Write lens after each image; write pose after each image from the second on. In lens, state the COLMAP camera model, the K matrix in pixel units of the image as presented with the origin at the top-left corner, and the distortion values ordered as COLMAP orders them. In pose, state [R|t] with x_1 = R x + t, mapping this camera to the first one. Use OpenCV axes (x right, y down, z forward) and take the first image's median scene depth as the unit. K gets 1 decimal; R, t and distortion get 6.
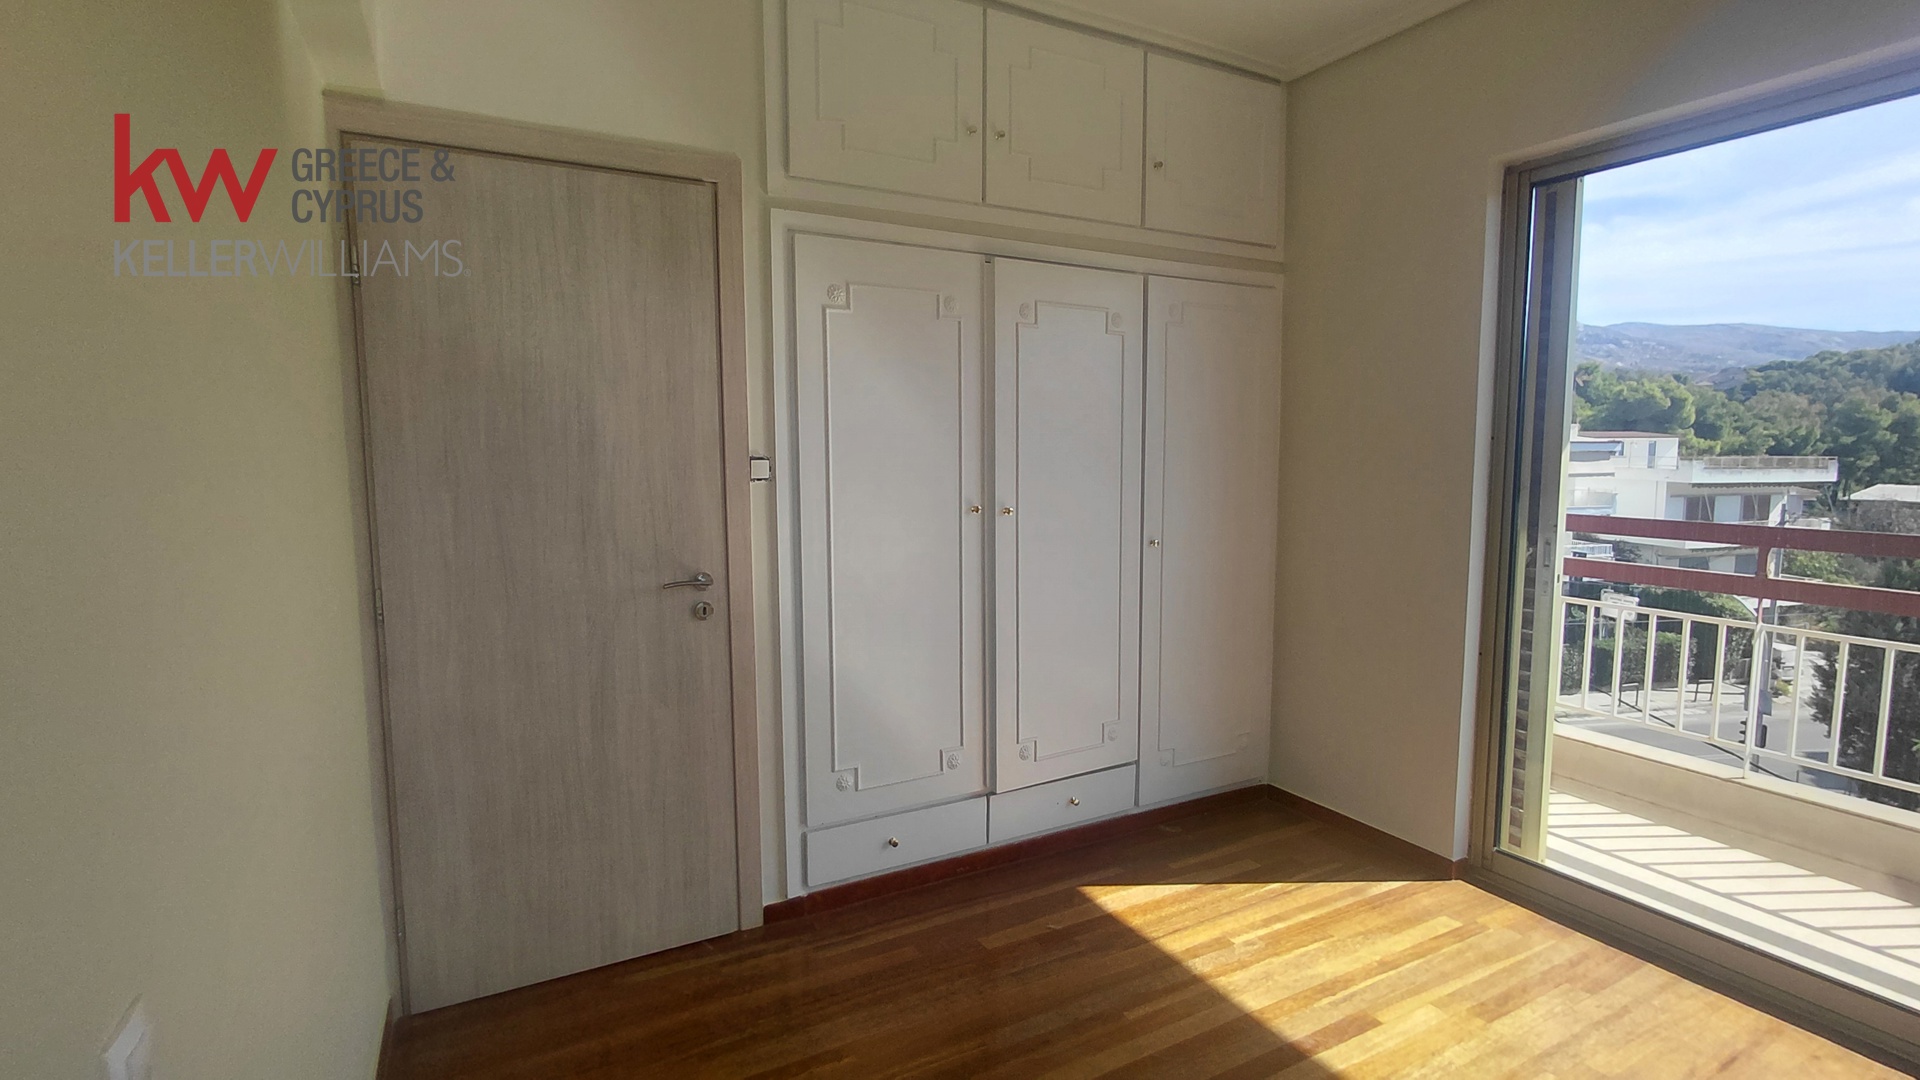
lens RADIAL K [[892.4, 0, 960.0], [0, 892.4, 540.0], [0, 0, 1]] dist [-0.001158, 0.035379]
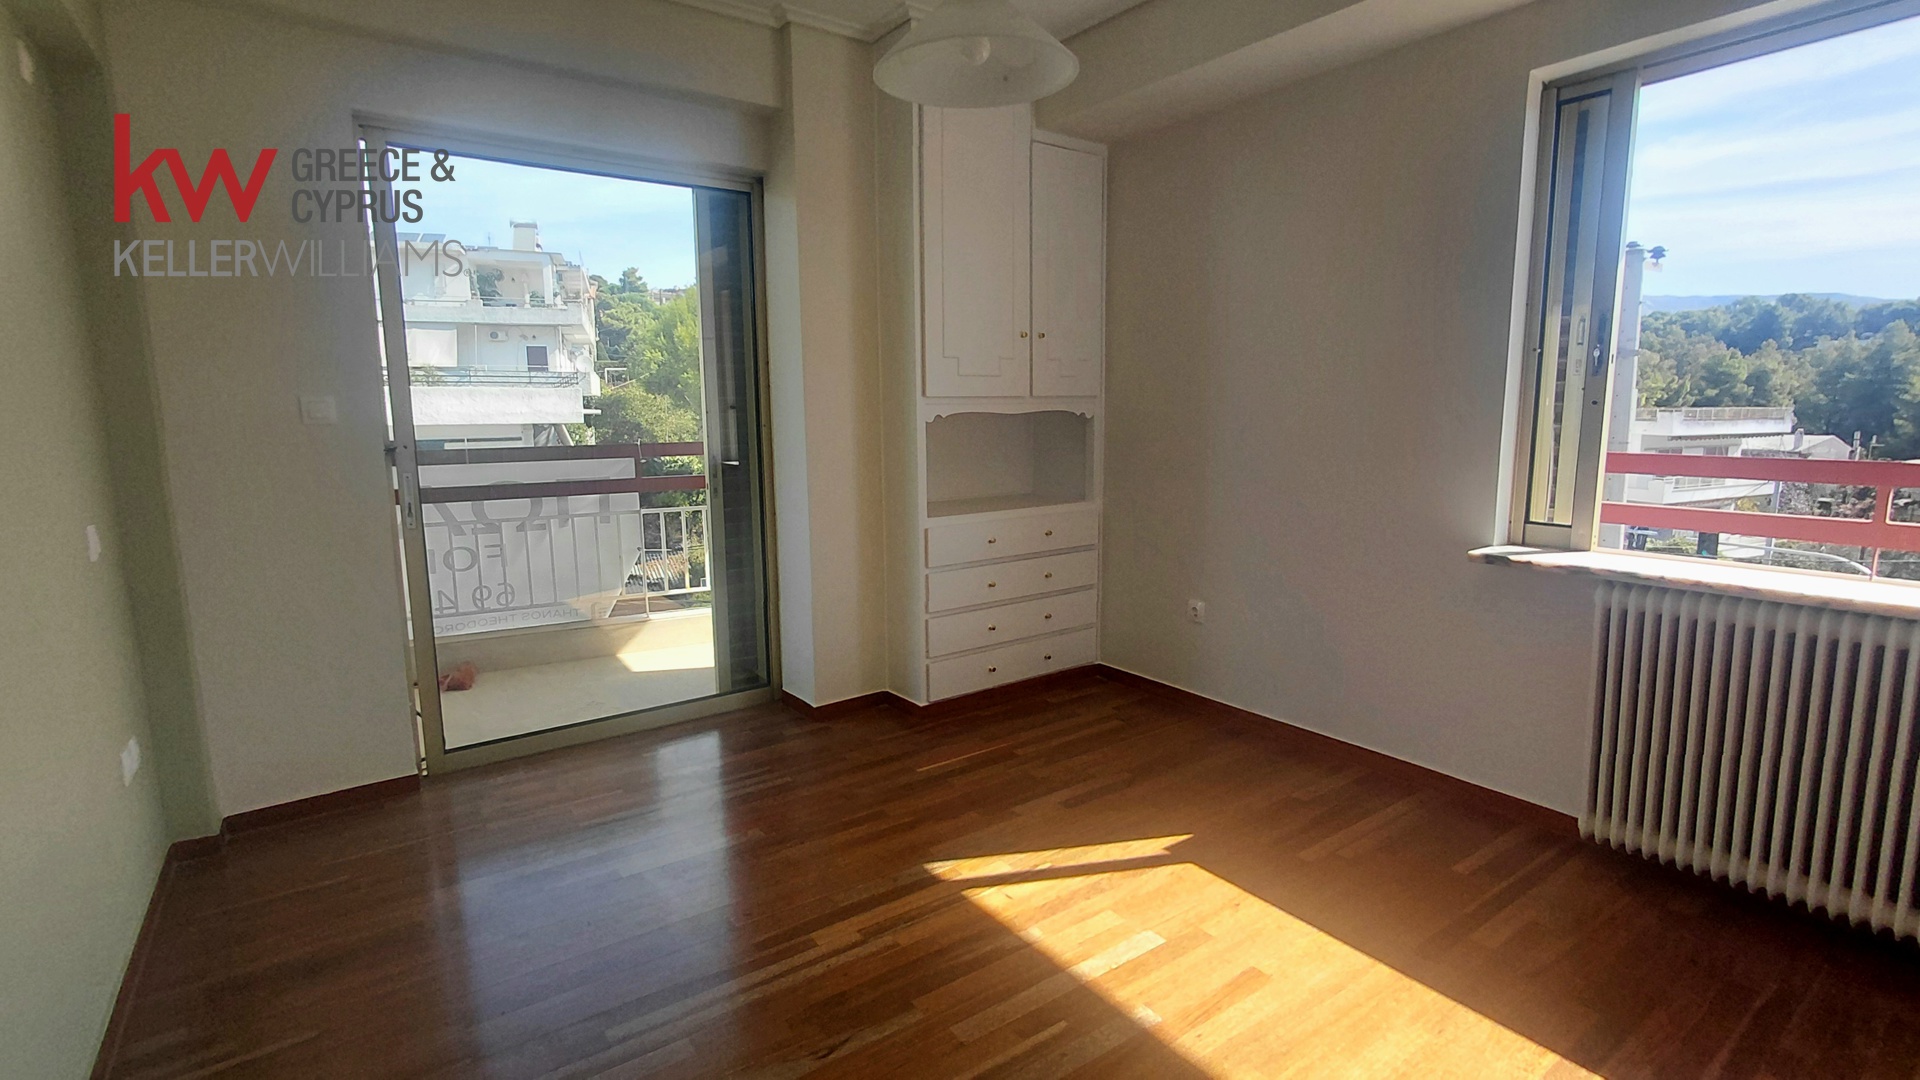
lens RADIAL K [[892.4, 0, 960.0], [0, 892.4, 540.0], [0, 0, 1]] dist [-0.001158, 0.035379]
pose [[0.955001, -0.056057, 0.291256, -0.175281], [0.045650, 0.998057, 0.042410, -0.023244], [-0.293068, -0.027206, 0.955705, 0.247601]]
